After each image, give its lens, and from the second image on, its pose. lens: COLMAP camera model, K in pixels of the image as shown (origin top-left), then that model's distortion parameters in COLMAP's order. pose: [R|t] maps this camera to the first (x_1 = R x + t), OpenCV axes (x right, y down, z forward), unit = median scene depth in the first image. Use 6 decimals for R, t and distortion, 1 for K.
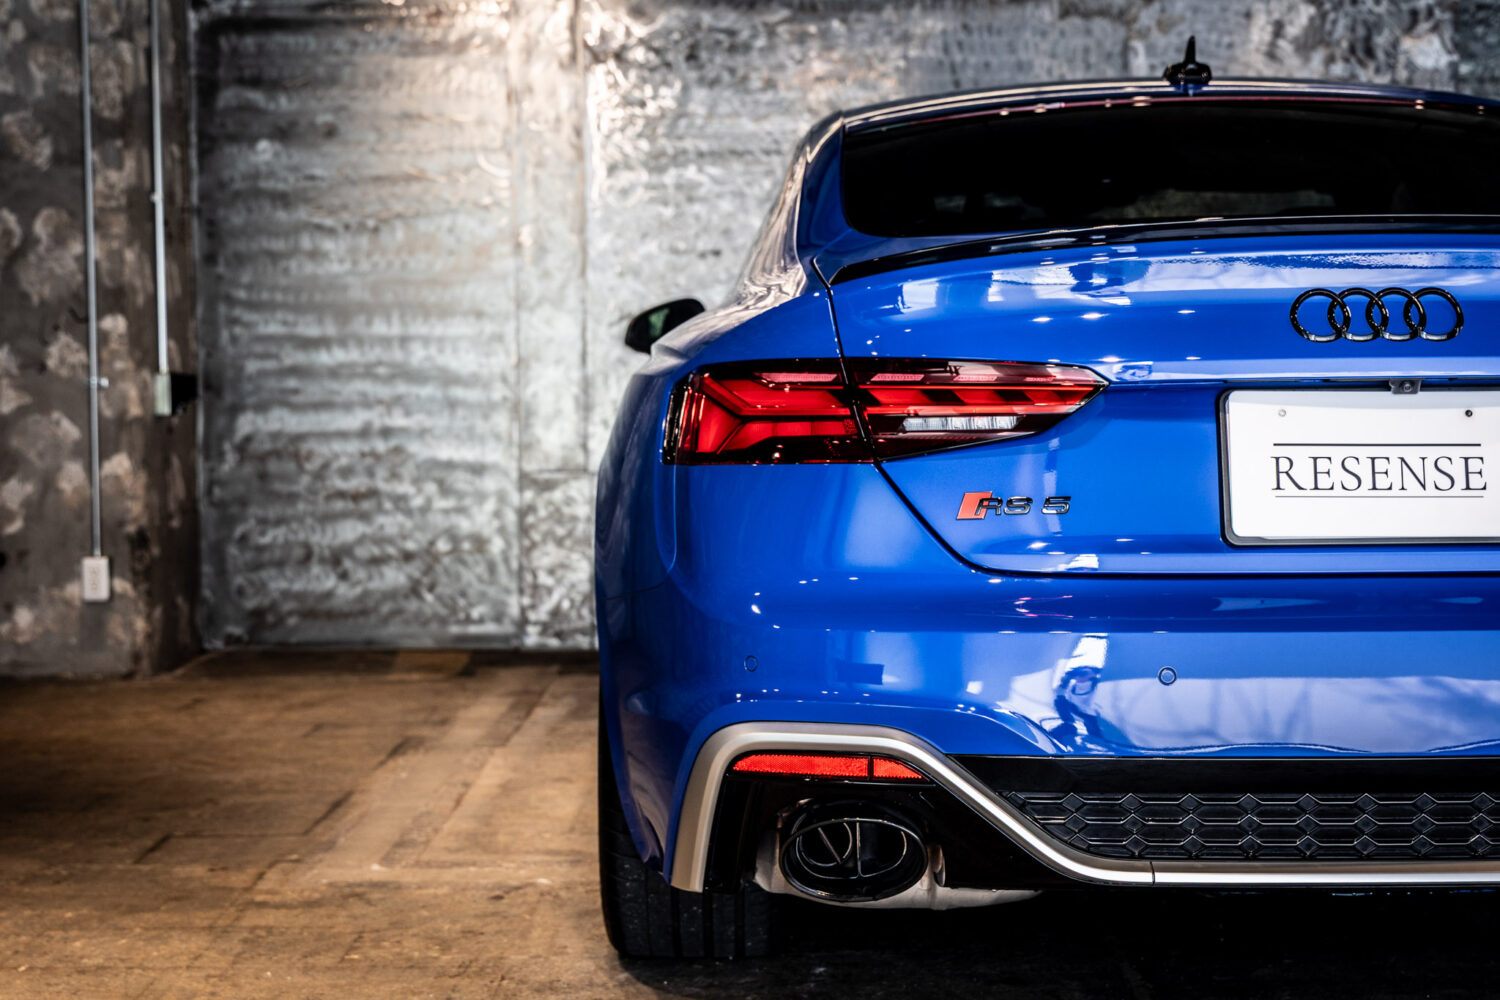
lens RADIAL K [[2484.9, 0, 750.0], [0, 2484.9, 500.0], [0, 0, 1]] dist [0.006344, 0.144679]
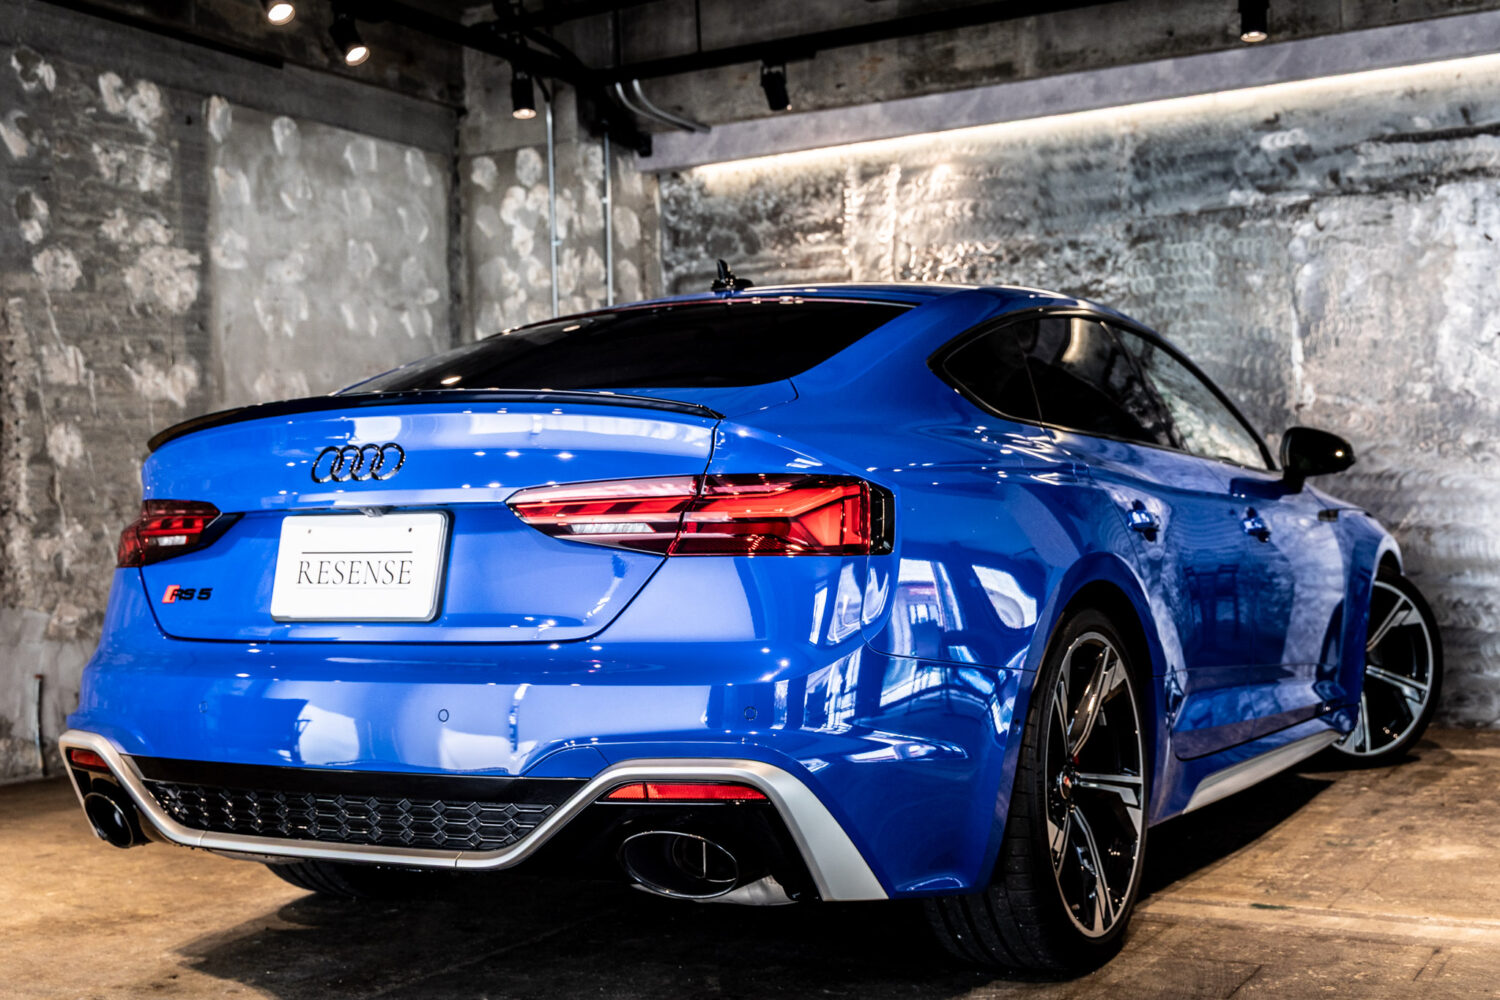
lens RADIAL K [[1833.6, 0, 761.3], [0, 1833.6, 507.3], [0, 0, 1]] dist [0.011371, -0.000208]
pose [[0.876145, -0.016163, -0.481776, 0.362761], [-0.009533, 0.998661, -0.050841, 0.001304], [0.481953, 0.049137, 0.874818, 0.067416]]
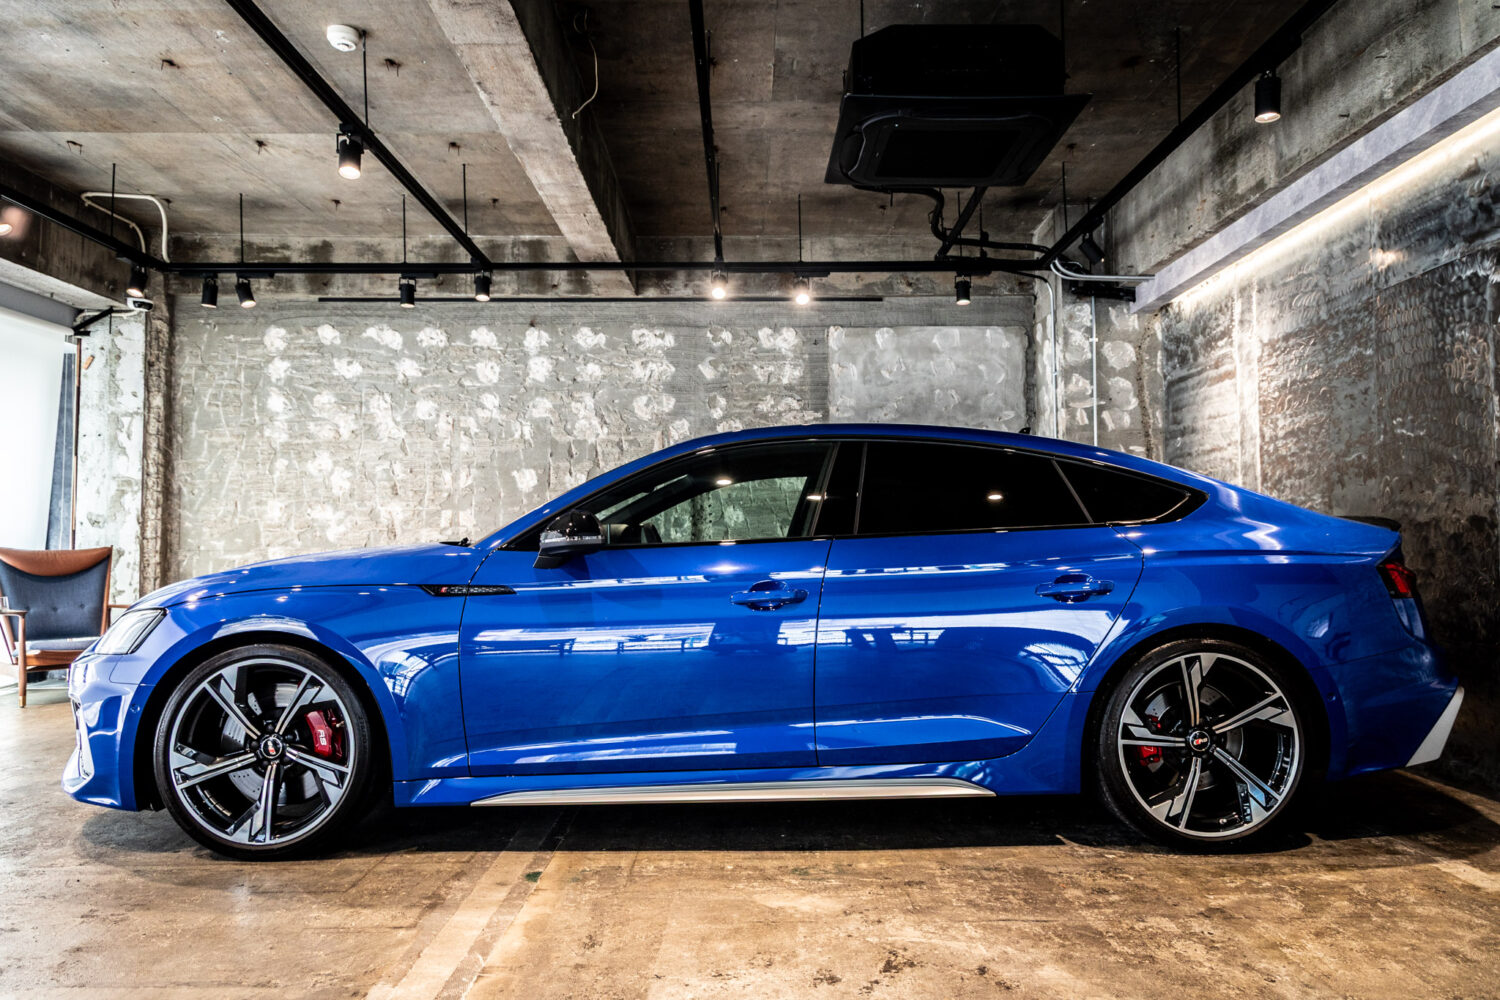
lens RADIAL K [[1016.2, 0, 750.0], [0, 1016.2, 500.0], [0, 0, 1]] dist [0.034891, 0.001652]
pose [[0.026039, -0.036158, -0.999007, 0.631001], [-0.048991, 0.998099, -0.037402, -0.047144], [0.998460, 0.049916, 0.024218, 0.644699]]
